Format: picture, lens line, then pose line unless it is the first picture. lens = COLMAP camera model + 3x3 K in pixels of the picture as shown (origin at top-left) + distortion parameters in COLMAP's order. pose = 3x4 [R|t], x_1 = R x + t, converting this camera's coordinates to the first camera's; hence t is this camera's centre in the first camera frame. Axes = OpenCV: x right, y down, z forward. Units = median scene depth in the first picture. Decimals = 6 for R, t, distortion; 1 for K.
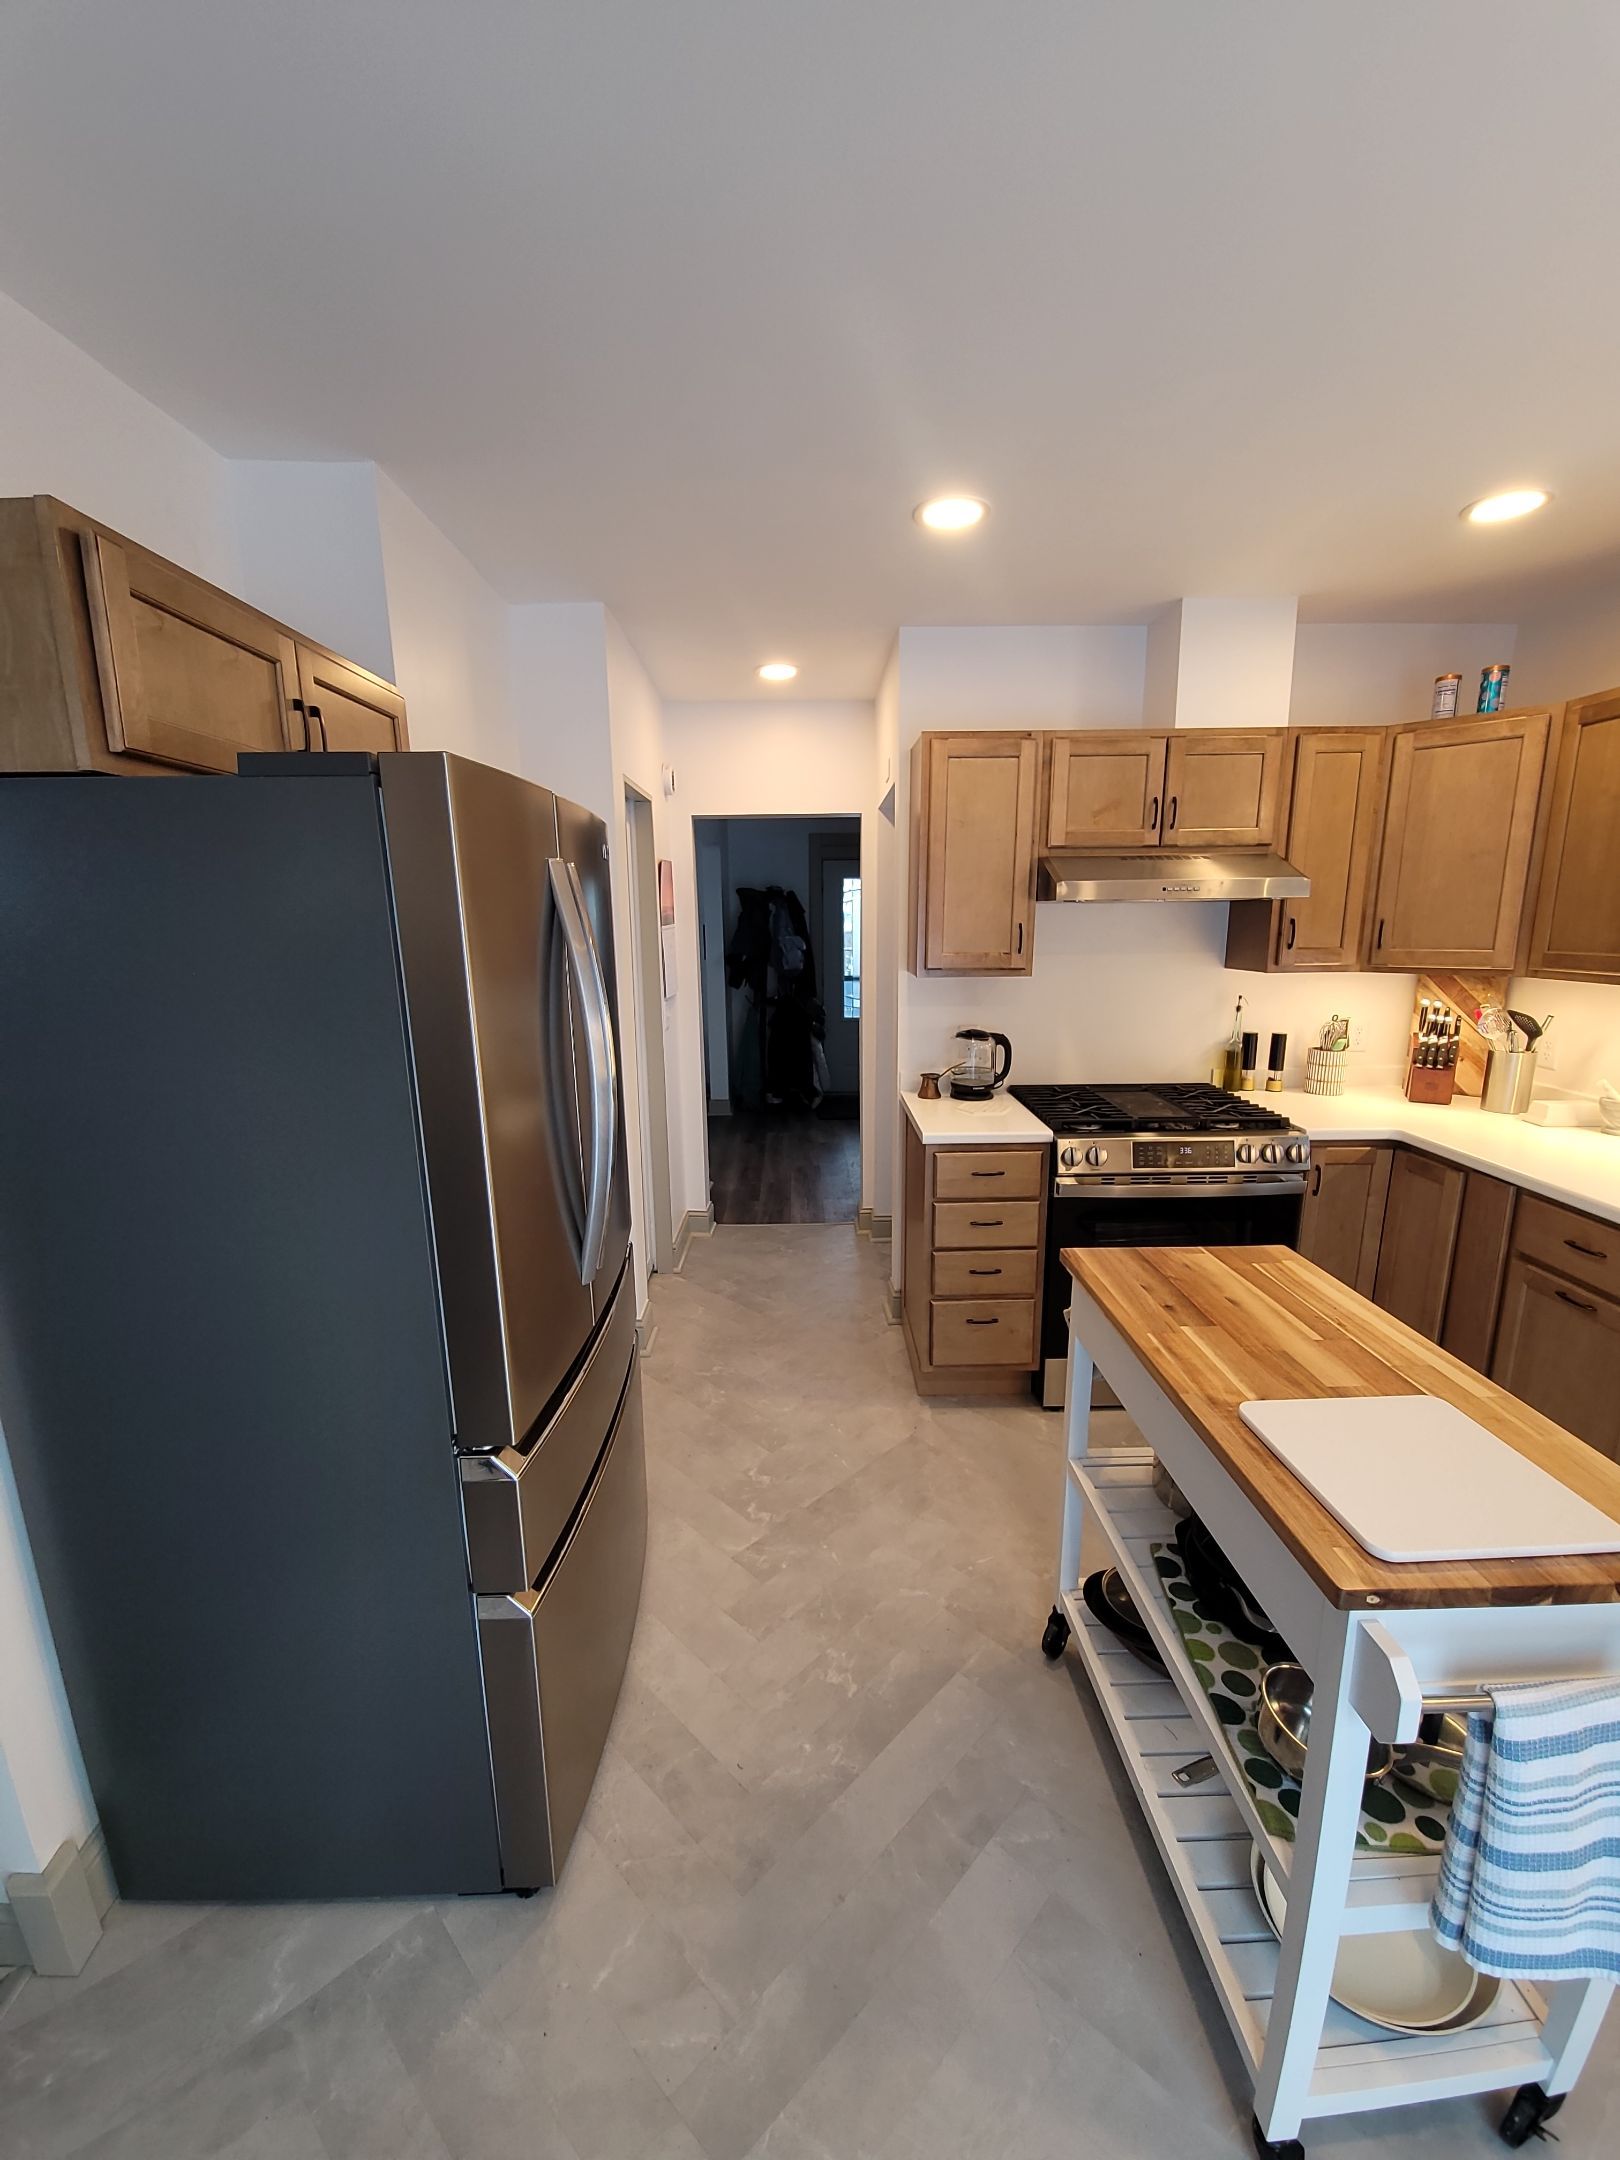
lens RADIAL K [[876.0, 0, 812.1], [0, 876.0, 1093.4], [0, 0, 1]] dist [0.009455, -0.004476]
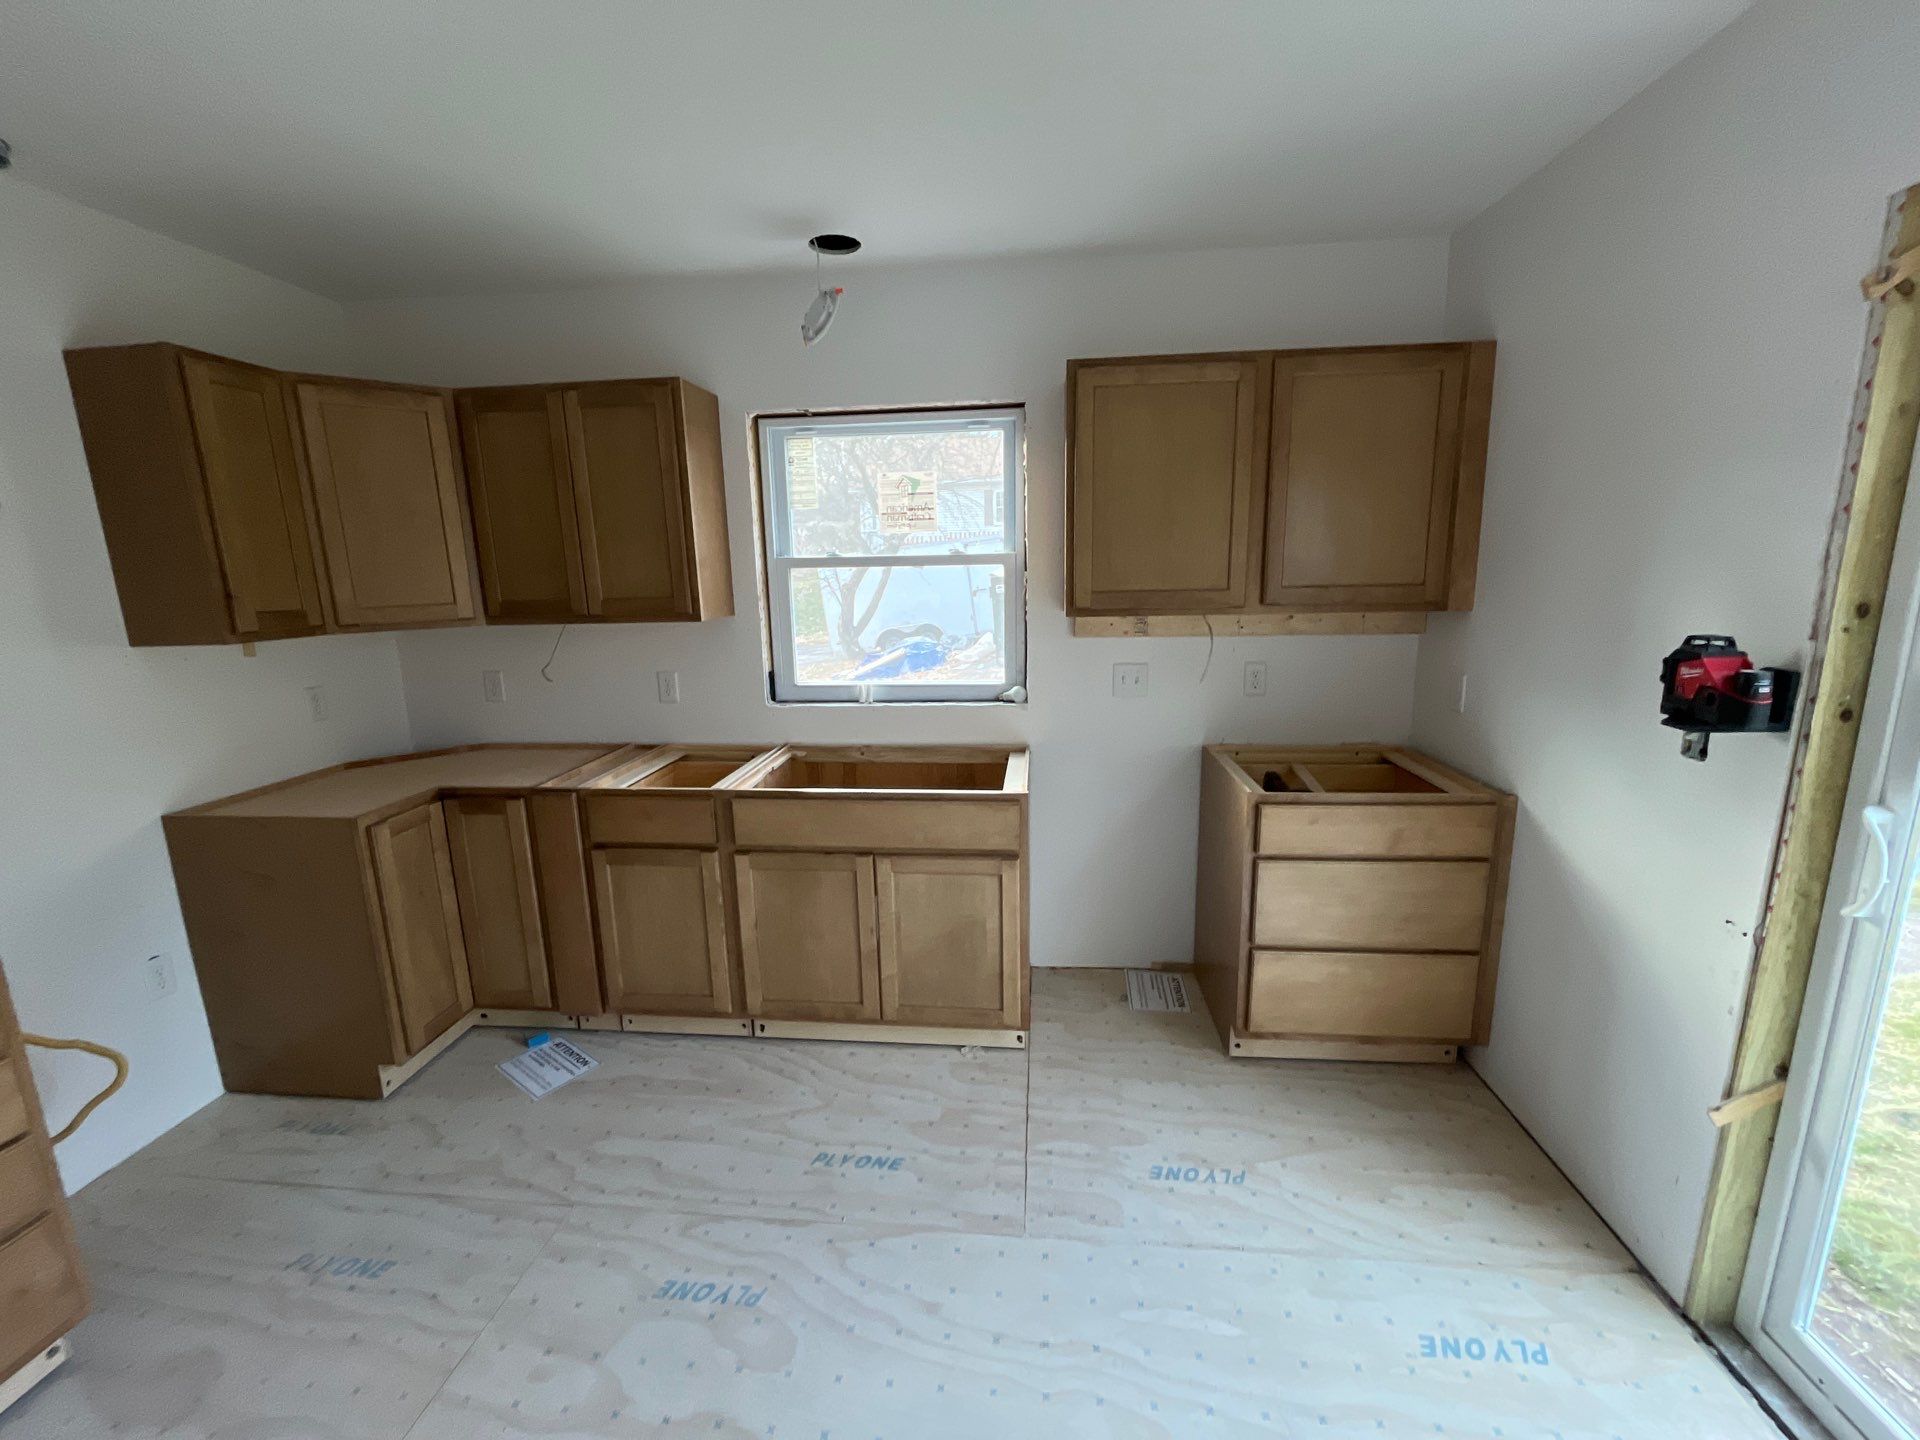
lens RADIAL K [[773.7, 0, 962.1], [0, 773.7, 718.0], [0, 0, 1]] dist [-0.003212, 0.000583]
pose [[0.108368, -0.178736, 0.977911, -0.133800], [0.221101, 0.963399, 0.151582, -0.031580], [-0.969211, 0.199790, 0.143921, 0.269827]]
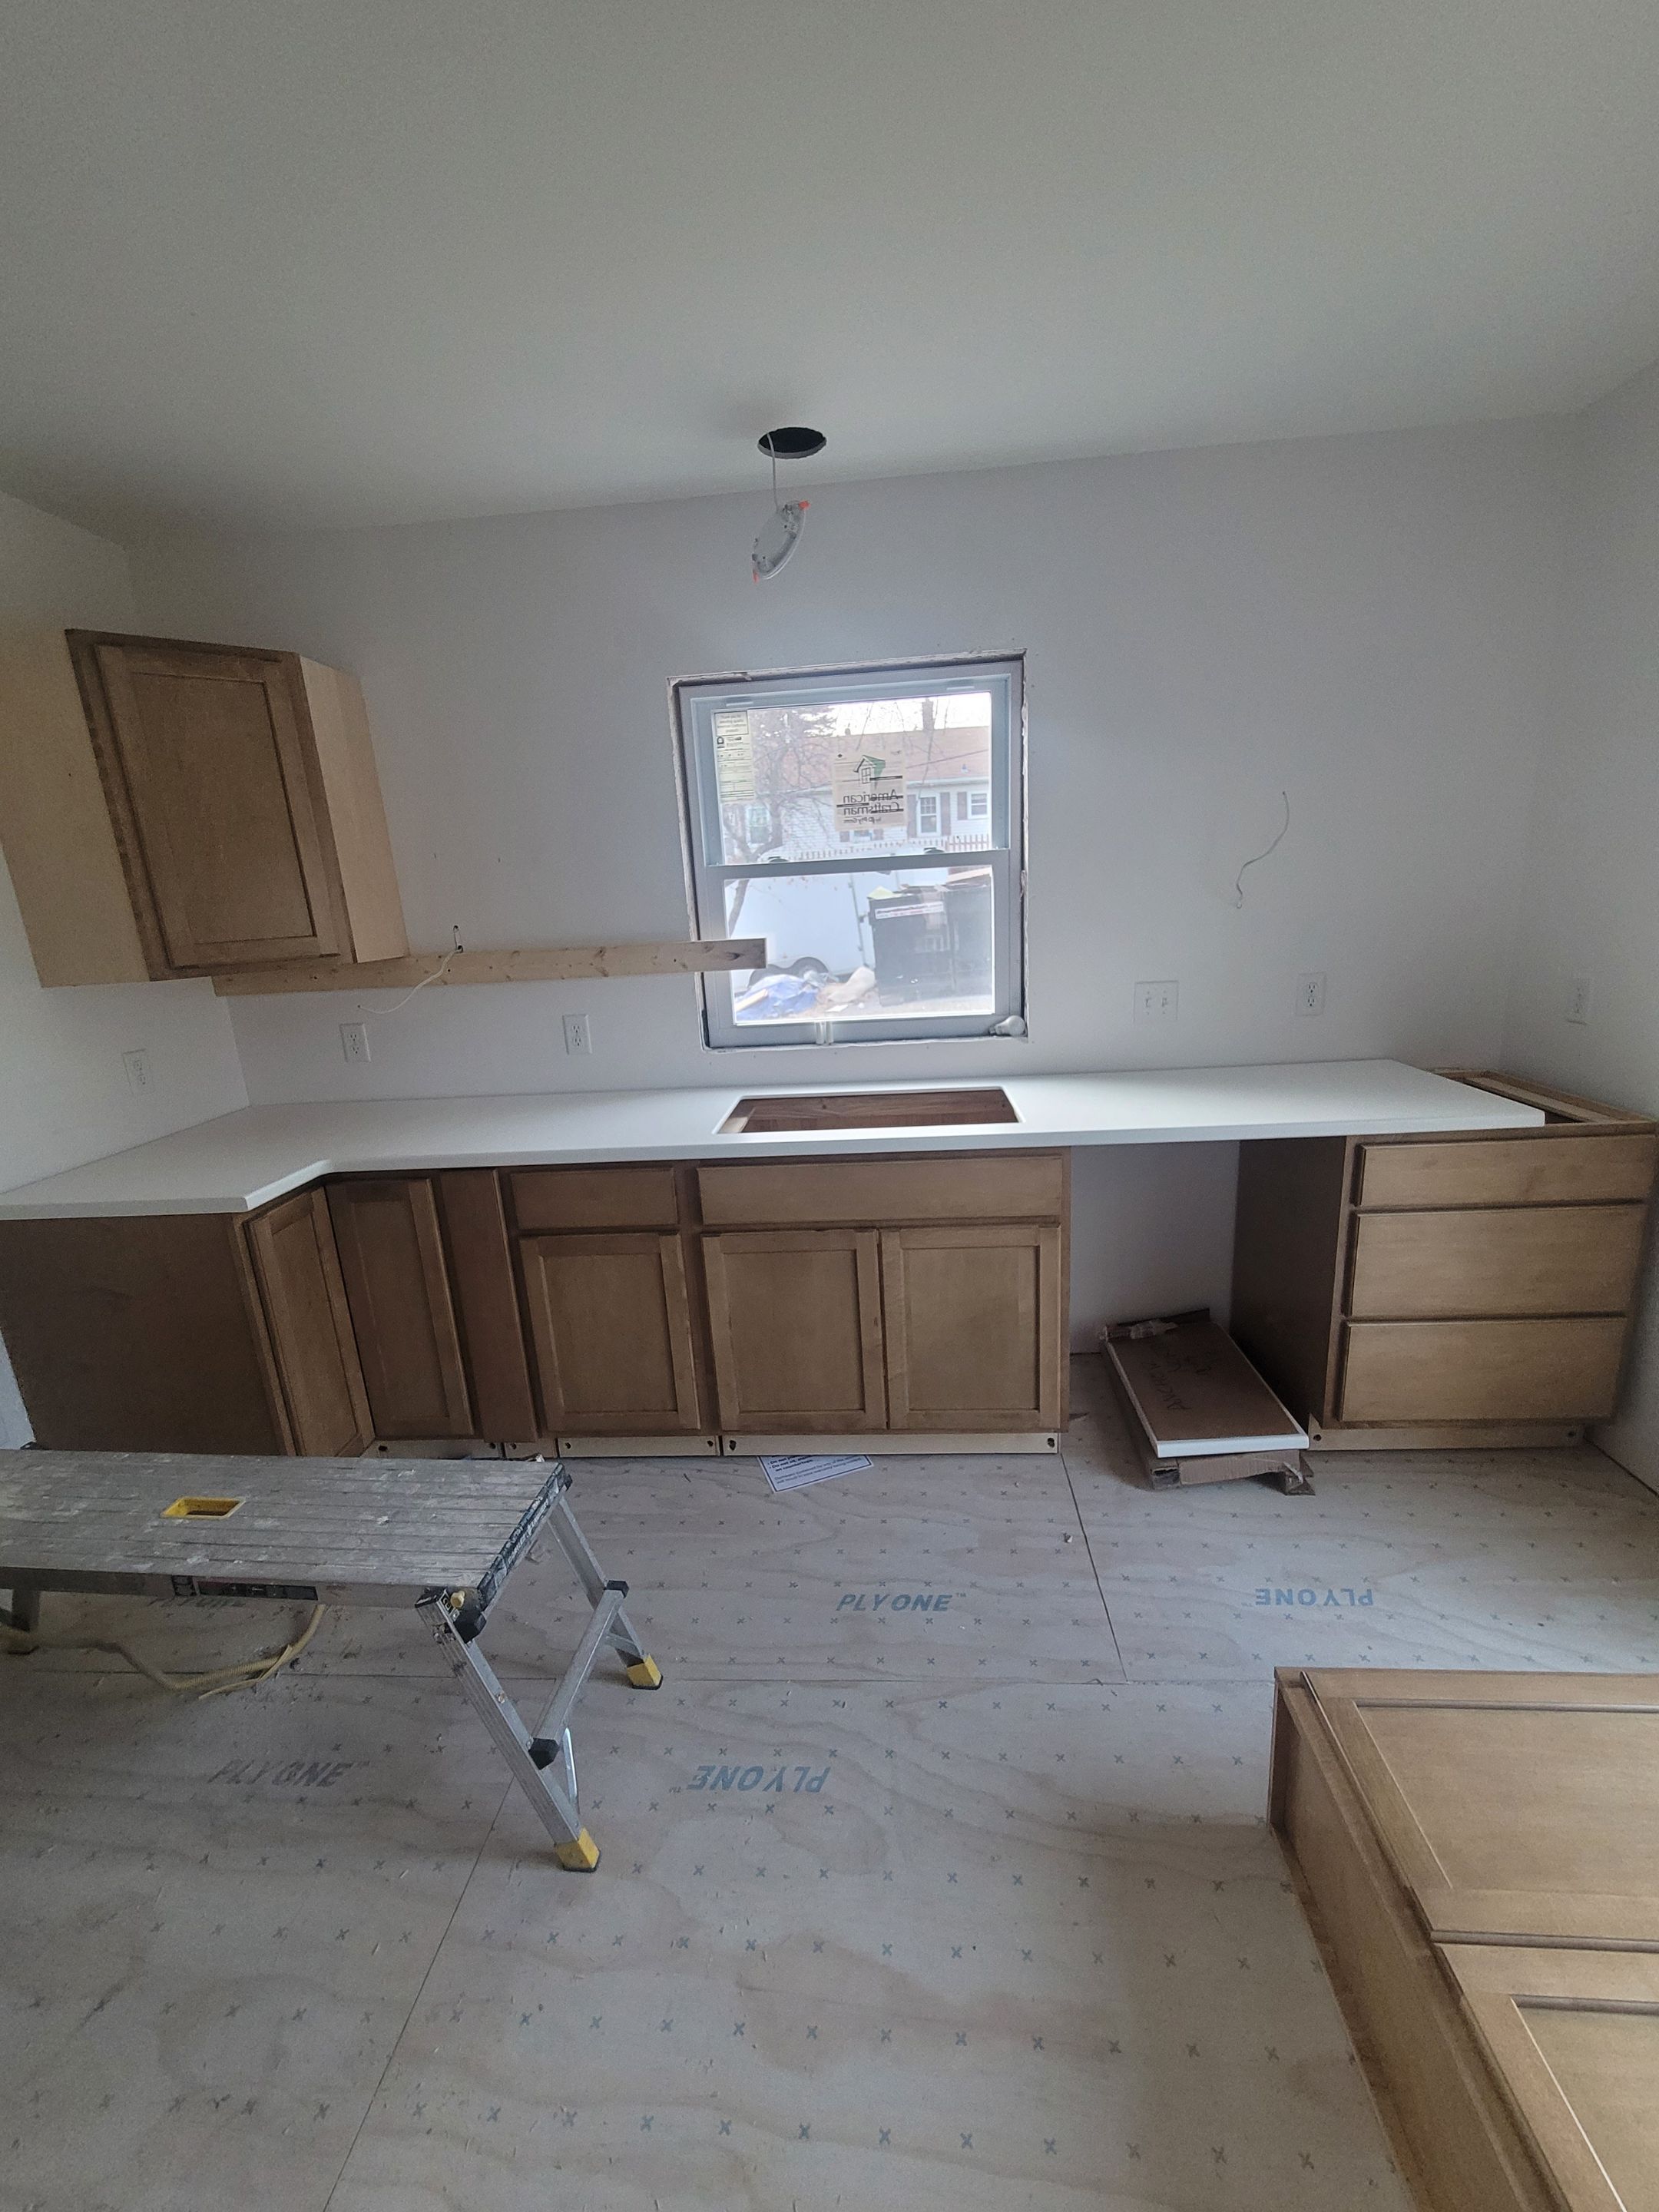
lens RADIAL K [[897.1, 0, 839.4], [0, 897.1, 1118.0], [0, 0, 1]] dist [0.009455, -0.004476]
pose [[0.074336, -0.234034, 0.969382, -0.089286], [0.256086, 0.943954, 0.208257, -0.046838], [-0.963791, 0.232765, 0.130103, 0.427307]]
